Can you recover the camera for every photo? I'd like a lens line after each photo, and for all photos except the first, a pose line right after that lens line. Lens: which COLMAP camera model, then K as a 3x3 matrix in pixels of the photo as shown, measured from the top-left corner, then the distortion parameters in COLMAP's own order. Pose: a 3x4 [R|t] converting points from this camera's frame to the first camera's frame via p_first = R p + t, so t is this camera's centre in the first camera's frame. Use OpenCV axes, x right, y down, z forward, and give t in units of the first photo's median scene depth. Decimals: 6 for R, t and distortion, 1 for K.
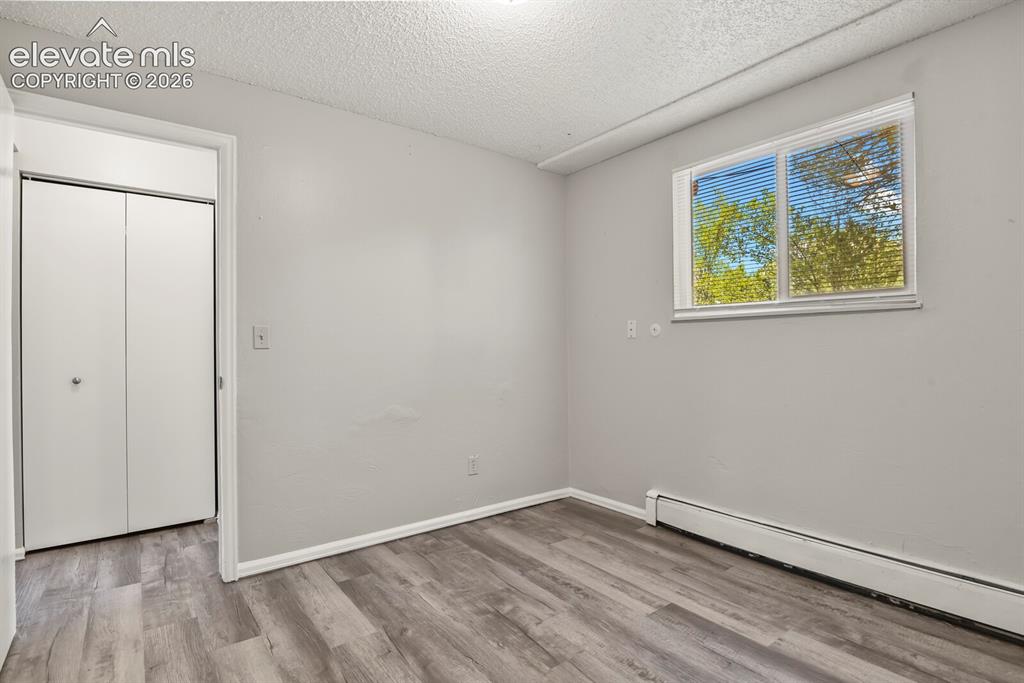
lens RADIAL K [[497.2, 0, 515.3], [0, 497.2, 346.7], [0, 0, 1]] dist [-0.014652, -0.003372]
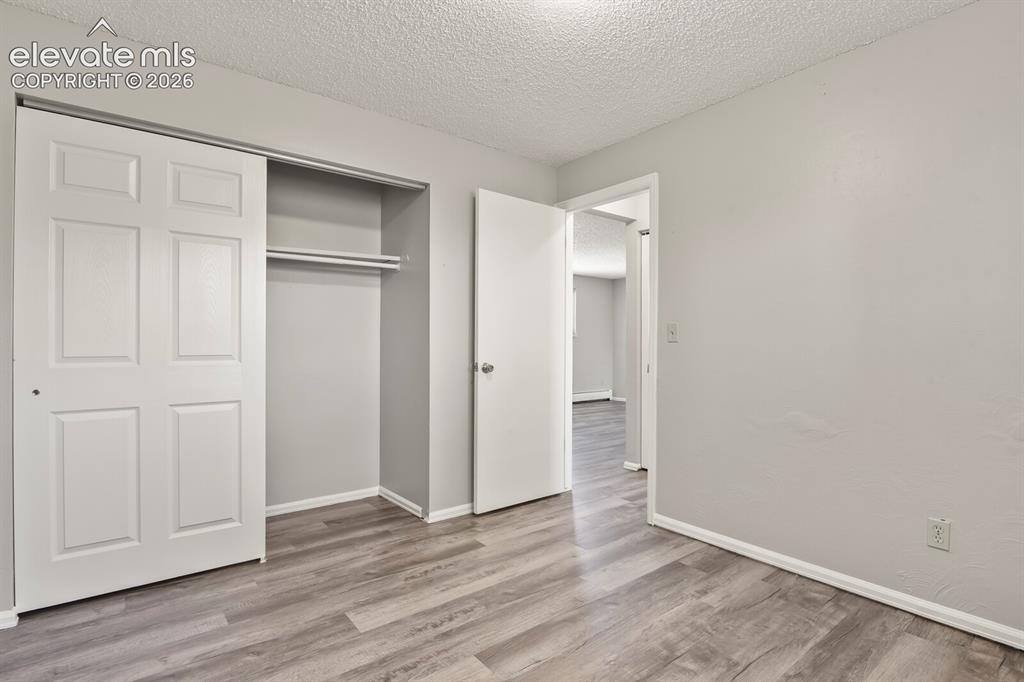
lens RADIAL K [[497.2, 0, 517.8], [0, 497.2, 340.3], [0, 0, 1]] dist [-0.014652, -0.003372]
pose [[0.016475, 0.002364, -0.999861, 0.668795], [-0.002617, 0.999994, 0.002322, -0.001924], [0.999861, 0.002578, 0.016481, 0.606248]]
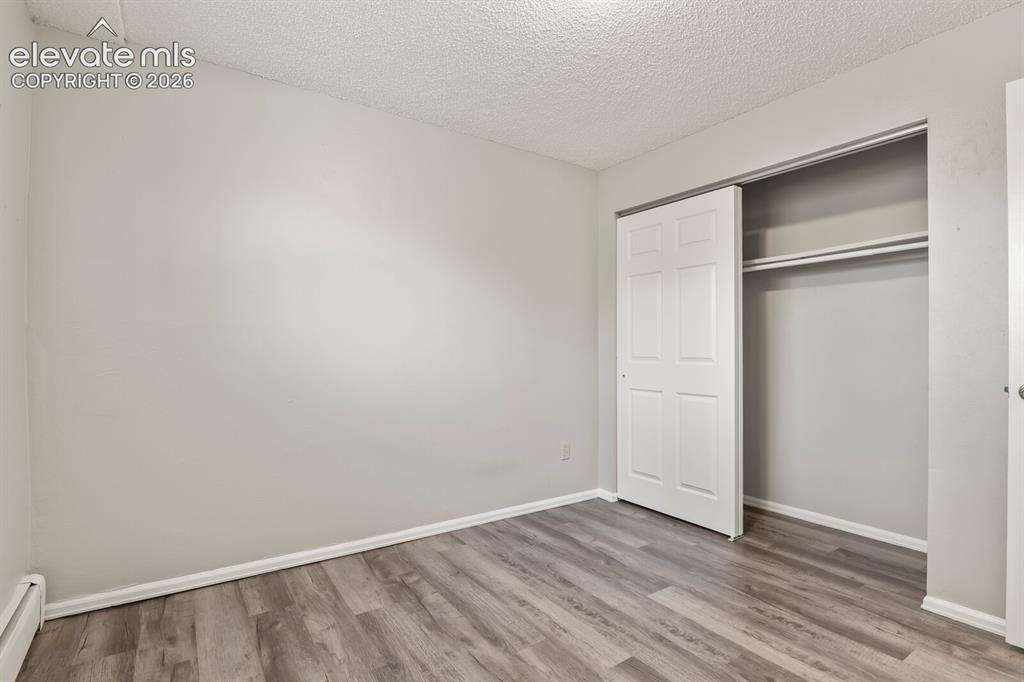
lens RADIAL K [[497.2, 0, 518.5], [0, 497.2, 344.1], [0, 0, 1]] dist [-0.014652, -0.003372]
pose [[-0.998633, 0.006457, 0.051868, 0.082207], [0.006087, 0.999955, -0.007290, 0.002459], [-0.051912, -0.006964, -0.998627, 1.289092]]
